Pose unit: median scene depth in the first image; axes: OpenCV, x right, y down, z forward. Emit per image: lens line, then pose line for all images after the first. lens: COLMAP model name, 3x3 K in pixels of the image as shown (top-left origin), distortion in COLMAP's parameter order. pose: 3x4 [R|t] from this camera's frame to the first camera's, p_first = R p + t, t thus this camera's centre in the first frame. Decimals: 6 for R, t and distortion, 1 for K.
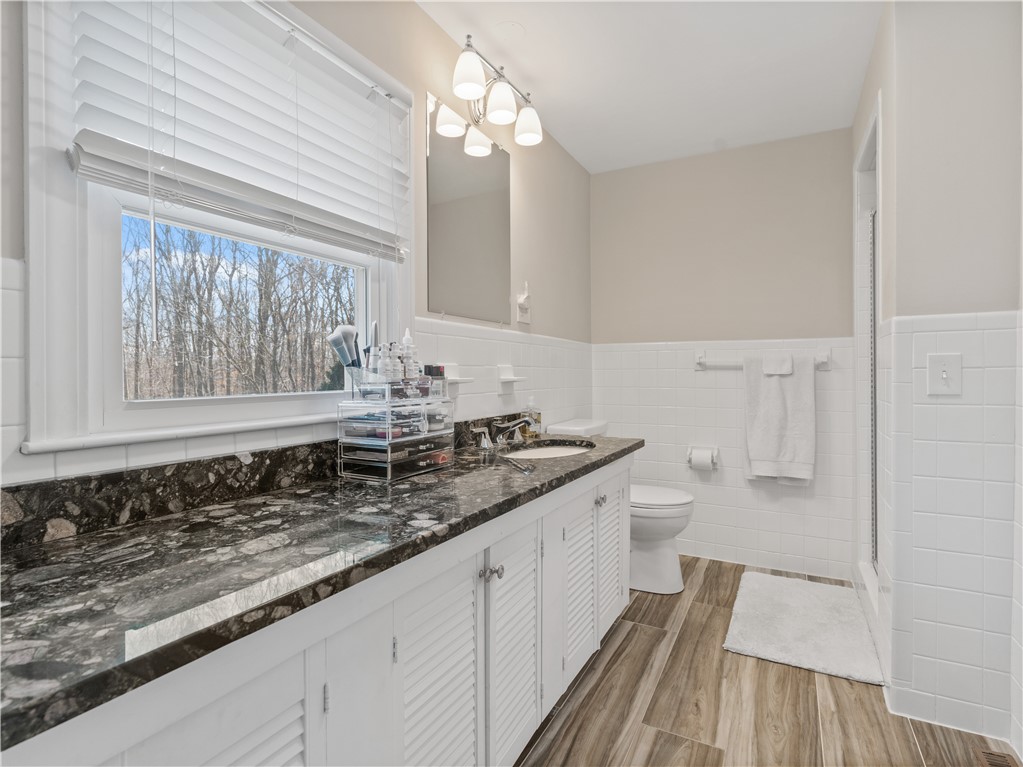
lens RADIAL K [[523.8, 0, 485.7], [0, 523.8, 379.6], [0, 0, 1]] dist [-0.014633, 0.004735]
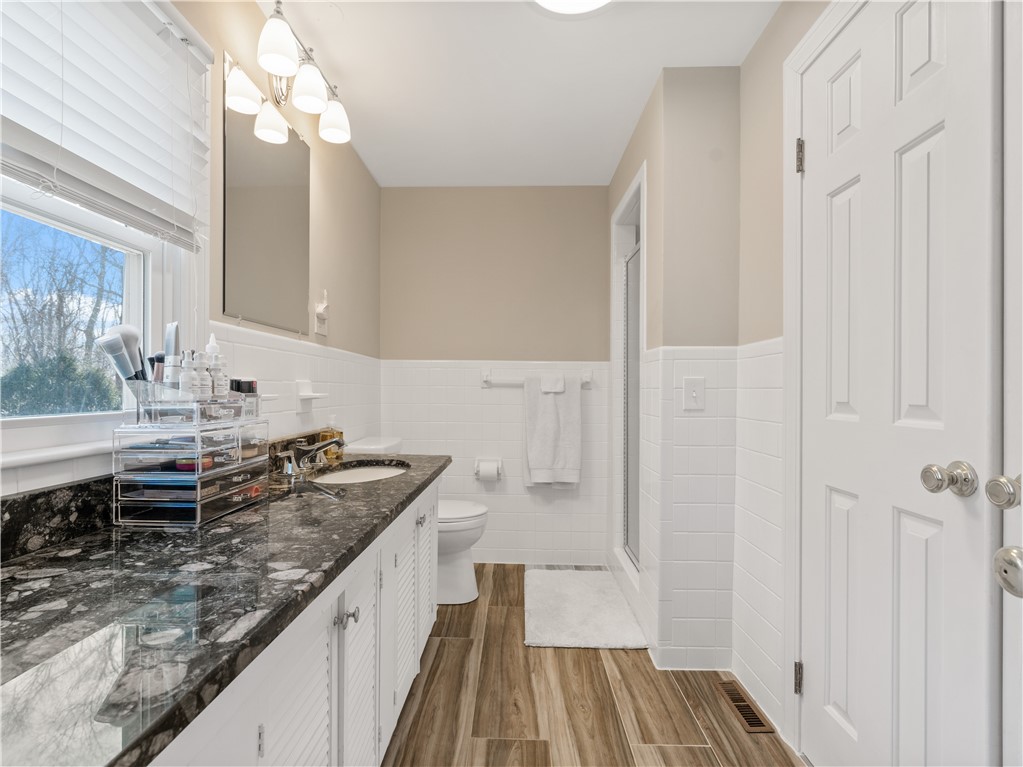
lens RADIAL K [[523.8, 0, 493.0], [0, 523.8, 393.5], [0, 0, 1]] dist [-0.014633, 0.004735]
pose [[0.888764, 0.004715, 0.458340, -0.127632], [-0.003066, 0.999986, -0.004342, -0.002861], [-0.458354, 0.002454, 0.888766, 0.079136]]
